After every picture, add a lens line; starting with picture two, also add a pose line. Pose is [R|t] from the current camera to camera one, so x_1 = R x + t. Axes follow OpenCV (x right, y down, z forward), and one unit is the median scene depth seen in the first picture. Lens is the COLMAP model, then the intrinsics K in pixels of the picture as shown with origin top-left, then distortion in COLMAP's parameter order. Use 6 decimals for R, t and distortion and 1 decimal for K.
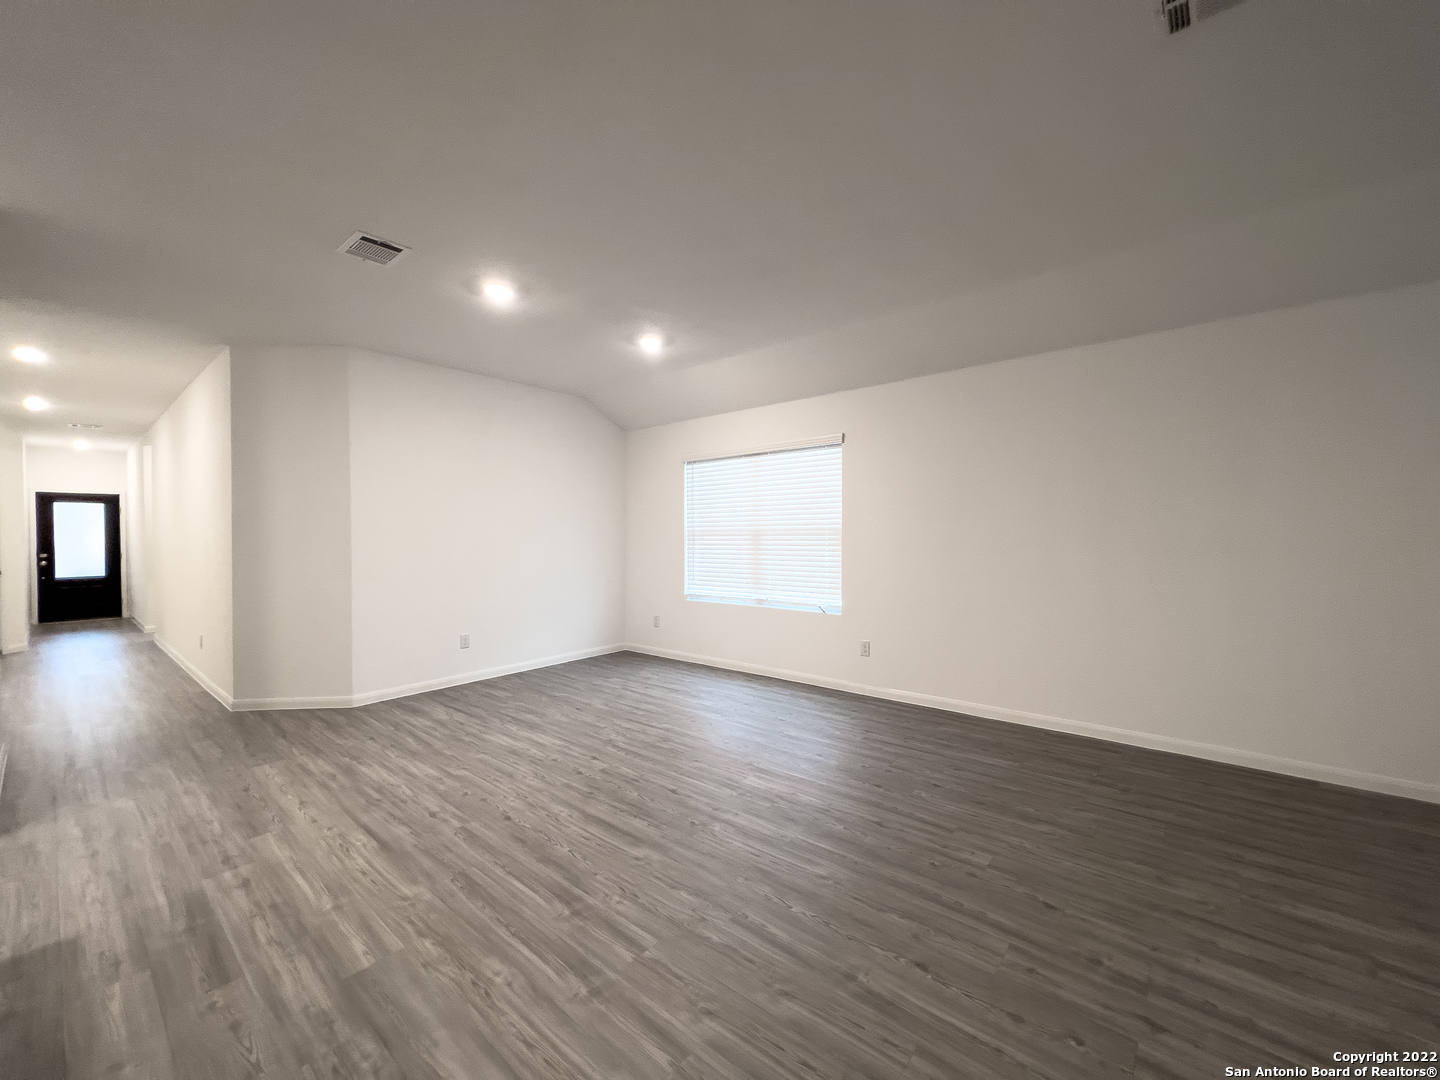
lens RADIAL K [[573.3, 0, 720.0], [0, 573.3, 540.0], [0, 0, 1]] dist [-0.000020, -0.000026]
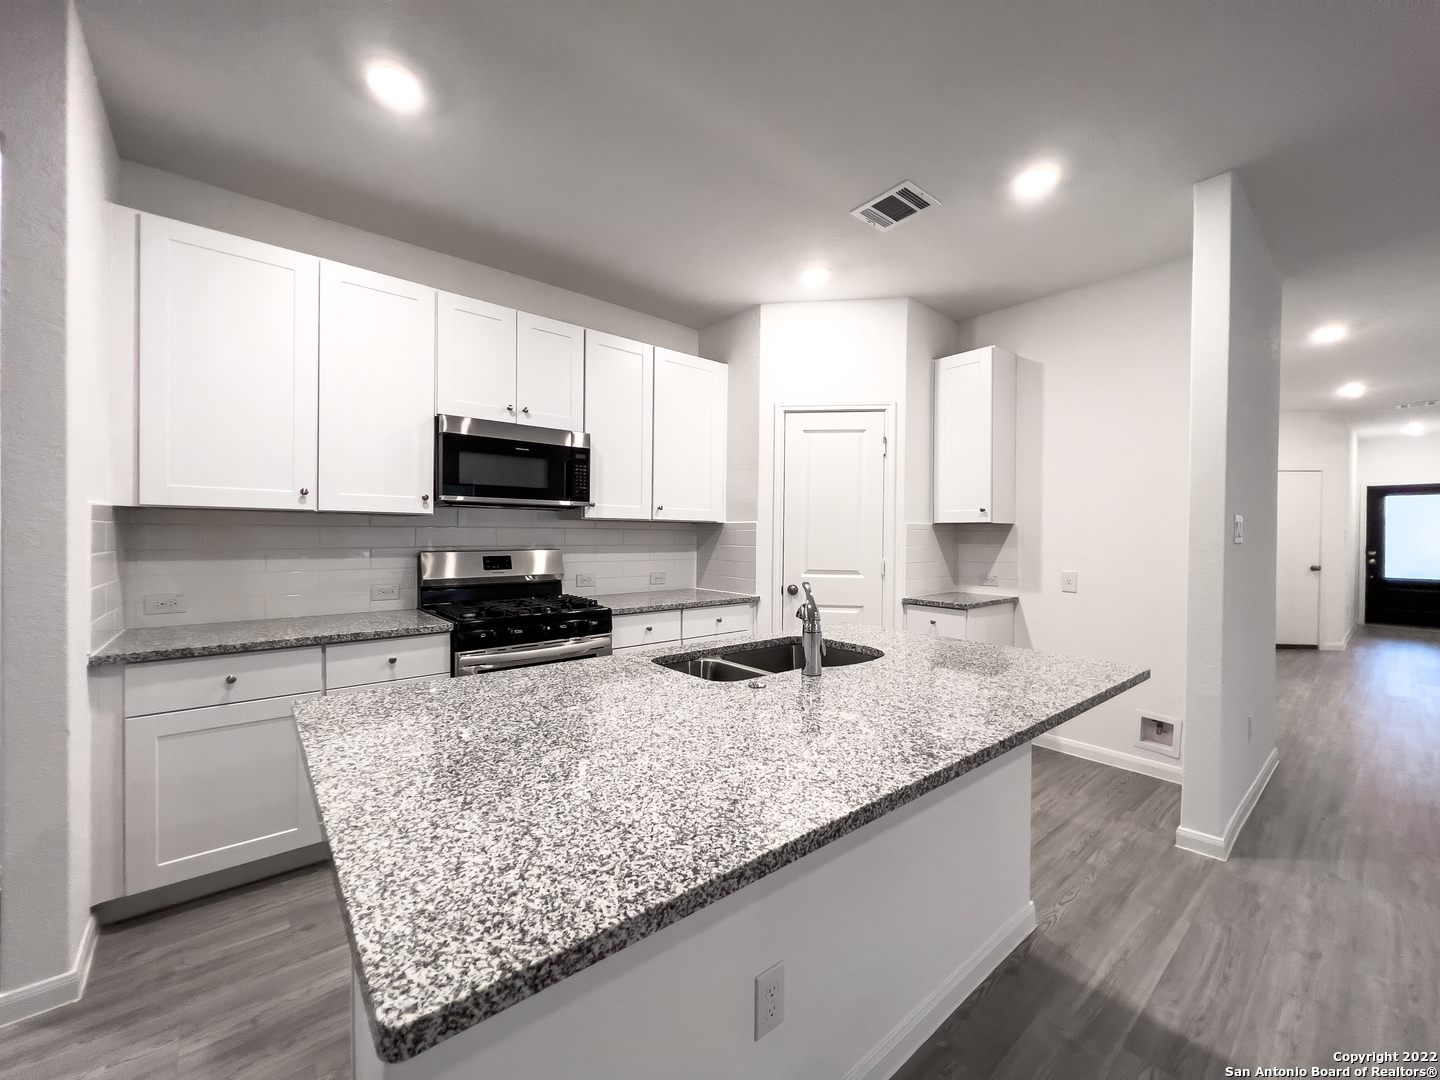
lens RADIAL K [[573.3, 0, 720.0], [0, 573.3, 540.0], [0, 0, 1]] dist [-0.000020, -0.000026]
pose [[-0.169675, 0.015905, -0.985372, -0.065286], [-0.010608, 0.999782, 0.017964, -0.000066], [0.985443, 0.013500, -0.169469, 0.100462]]
